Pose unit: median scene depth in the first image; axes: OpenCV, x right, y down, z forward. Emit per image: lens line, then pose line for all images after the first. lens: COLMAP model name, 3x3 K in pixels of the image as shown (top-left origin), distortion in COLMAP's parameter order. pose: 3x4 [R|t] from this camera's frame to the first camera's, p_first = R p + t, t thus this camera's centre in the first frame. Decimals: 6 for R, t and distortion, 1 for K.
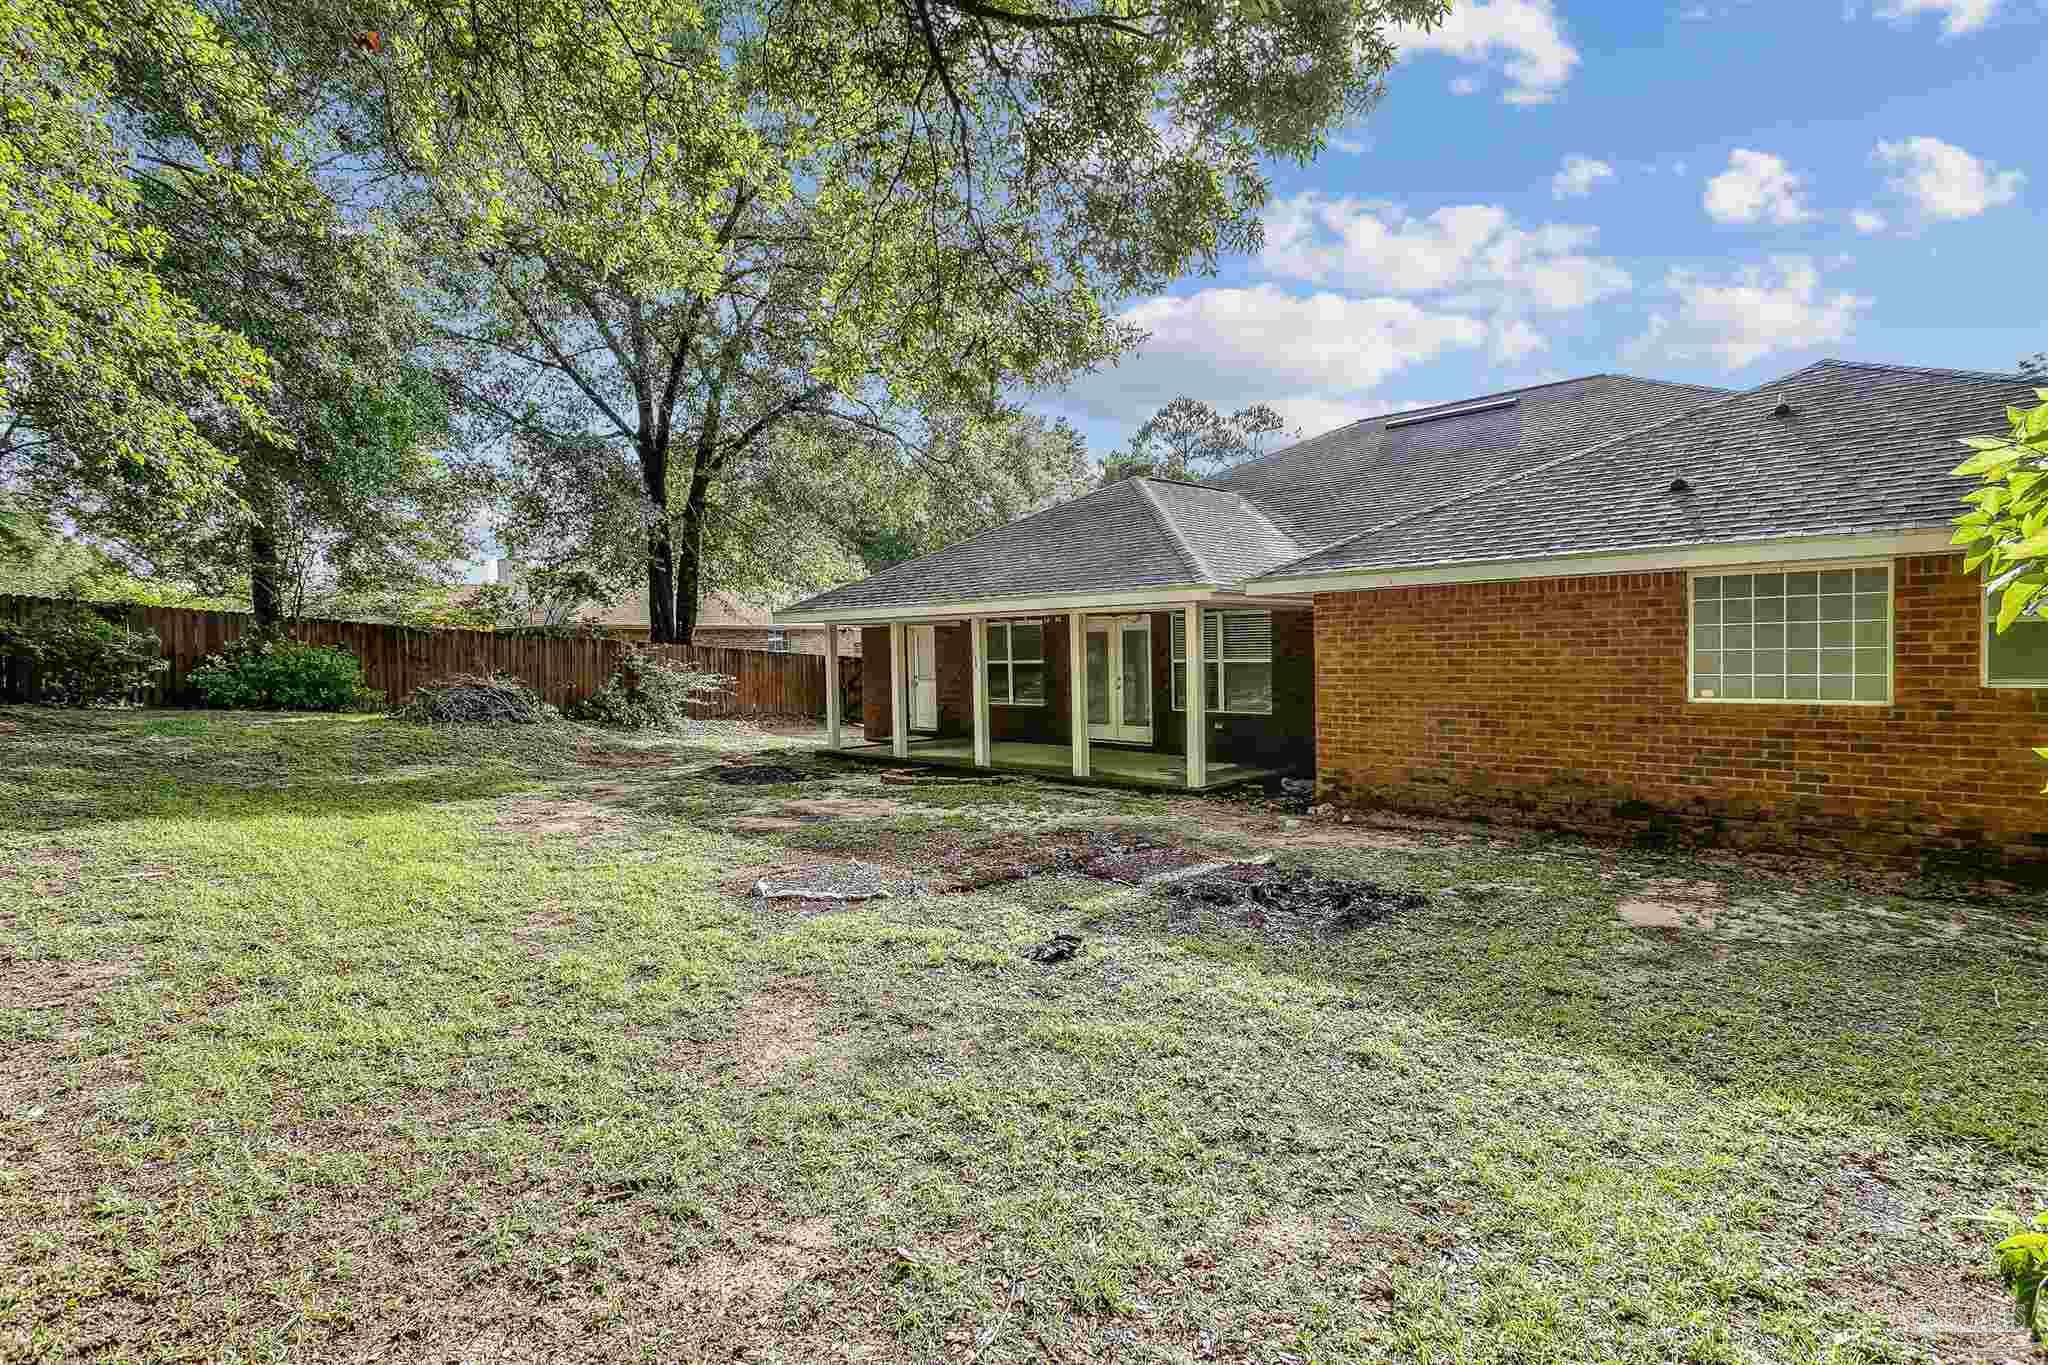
lens RADIAL K [[968.3, 0, 1010.7], [0, 968.3, 681.4], [0, 0, 1]] dist [0.003215, -0.000507]
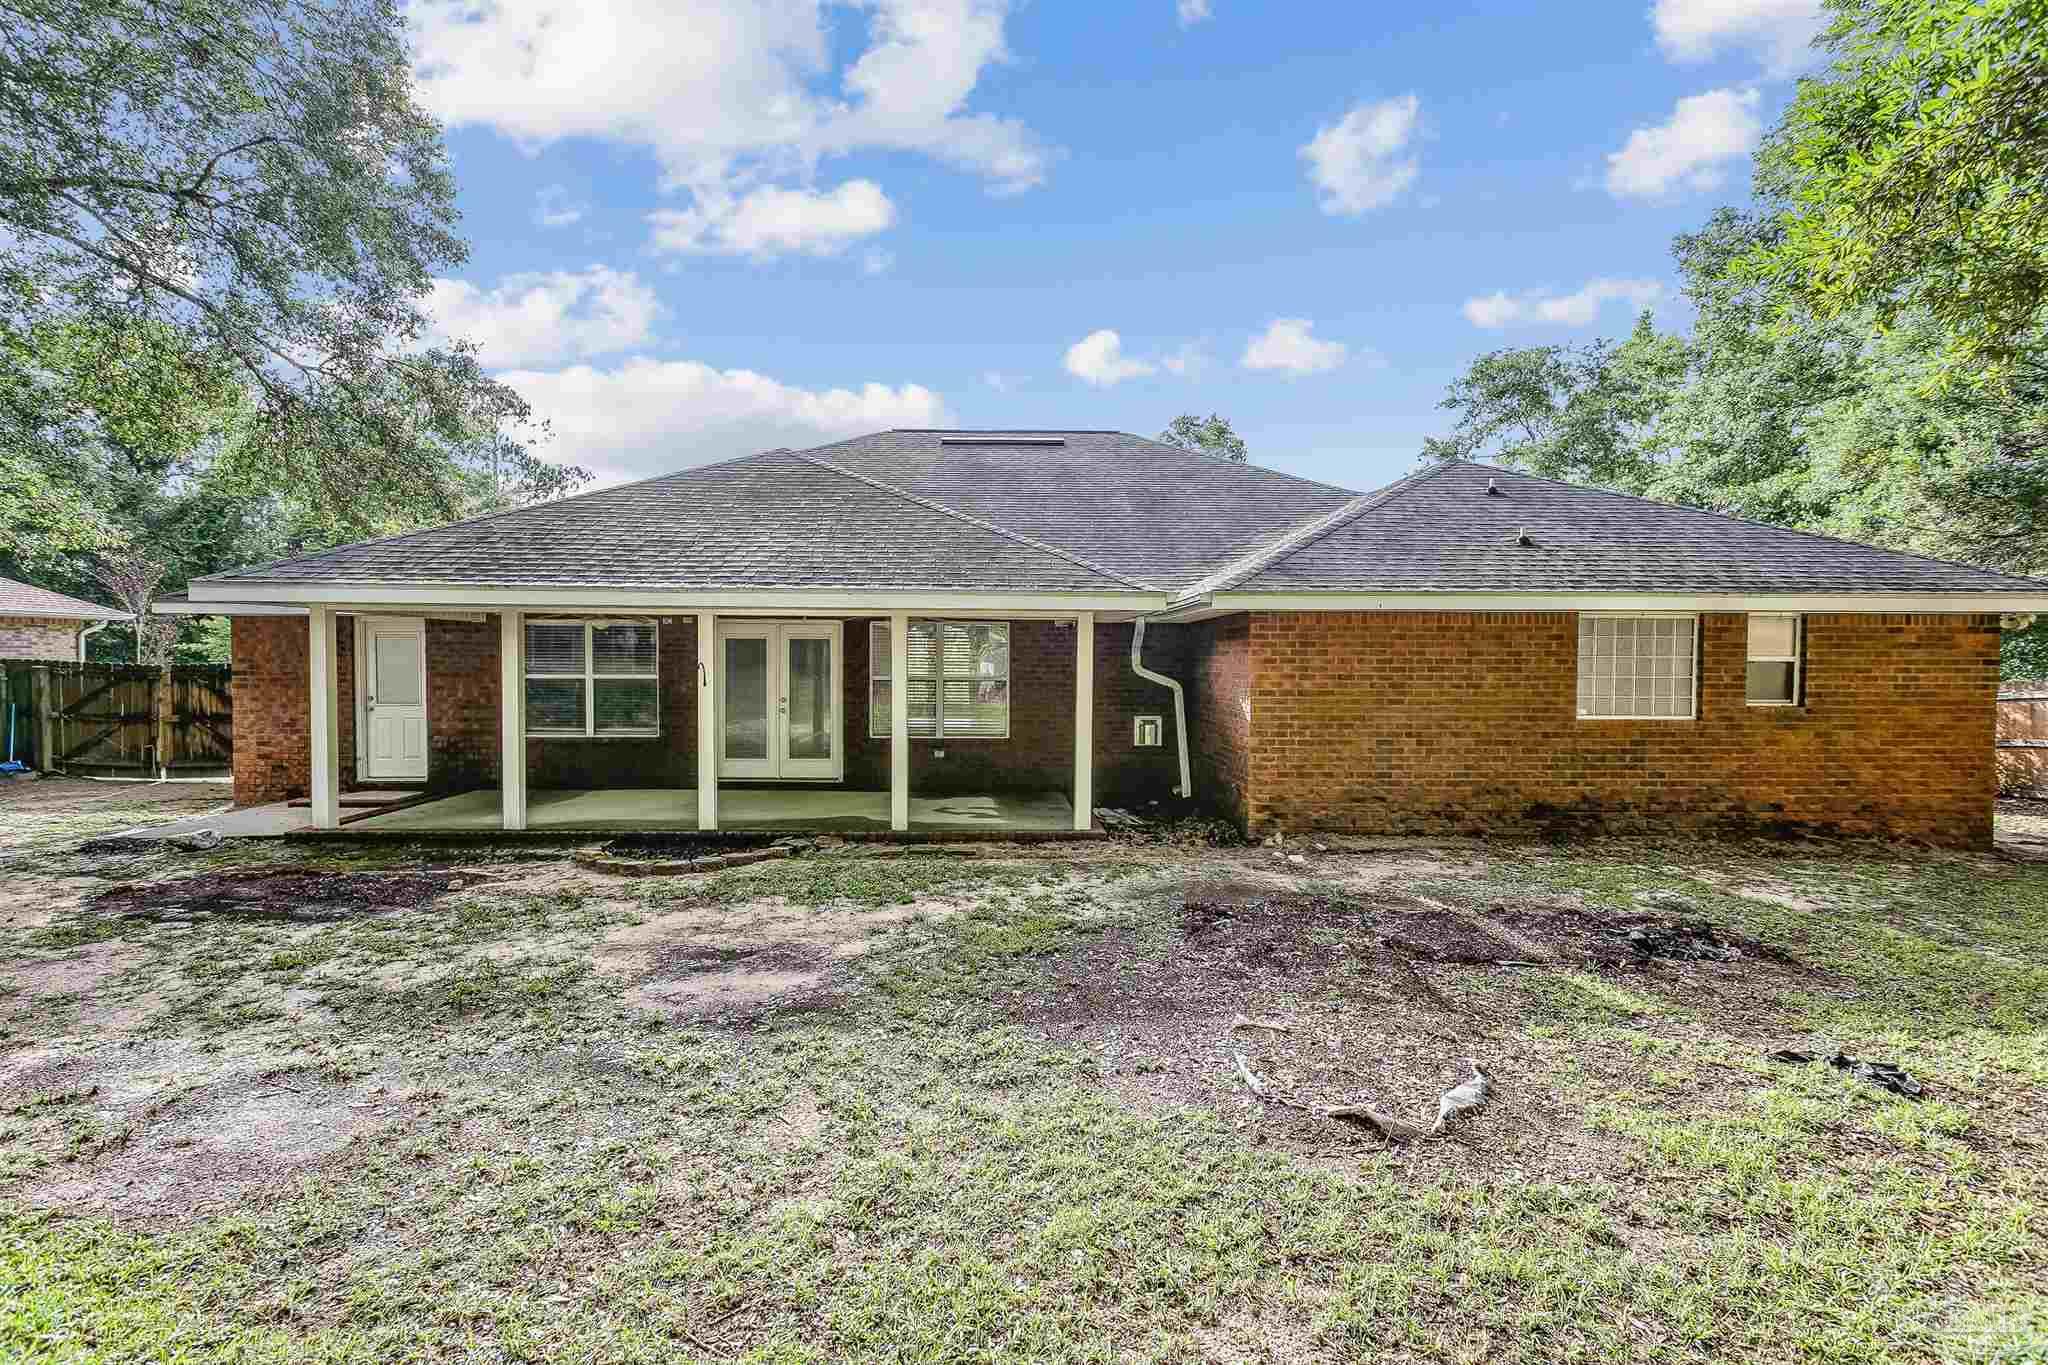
lens RADIAL K [[968.3, 0, 1010.7], [0, 968.3, 681.4], [0, 0, 1]] dist [0.003215, -0.000507]
pose [[0.692794, 0.004163, 0.721124, -0.609032], [0.005091, 0.999930, -0.010663, -0.015281], [-0.721118, 0.011058, 0.692724, 0.596552]]
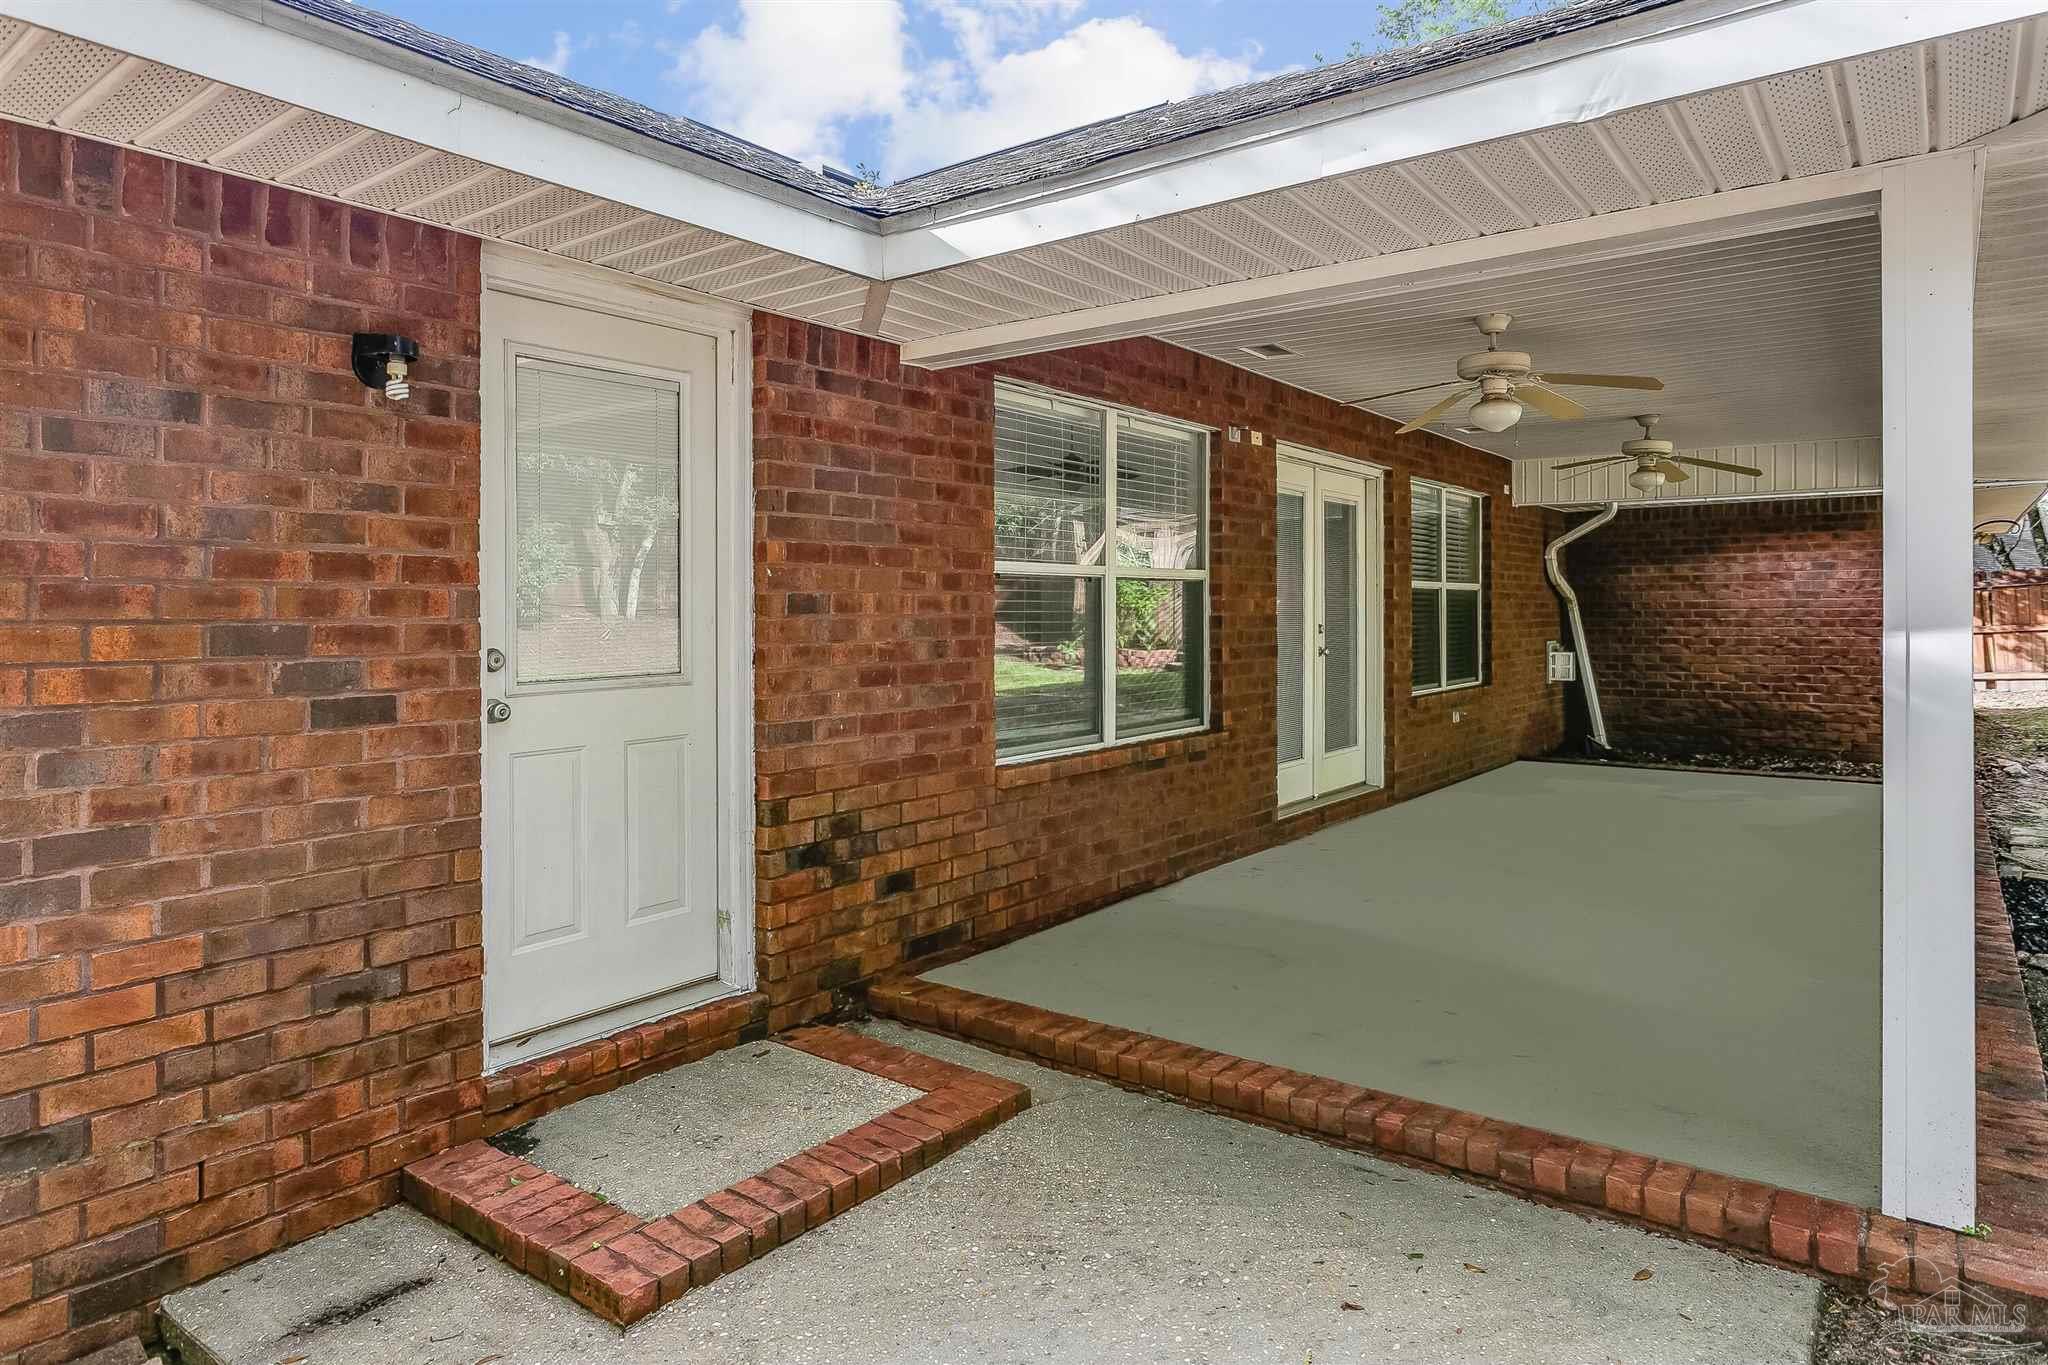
lens RADIAL K [[1211.4, 0, 1021.8], [0, 1211.4, 607.7], [0, 0, 1]] dist [-0.003534, -0.000132]
pose [[-0.130542, 0.020539, 0.991230, -0.617045], [0.038586, 0.999133, -0.015621, -0.014416], [-0.990692, 0.036208, -0.131222, 2.191083]]
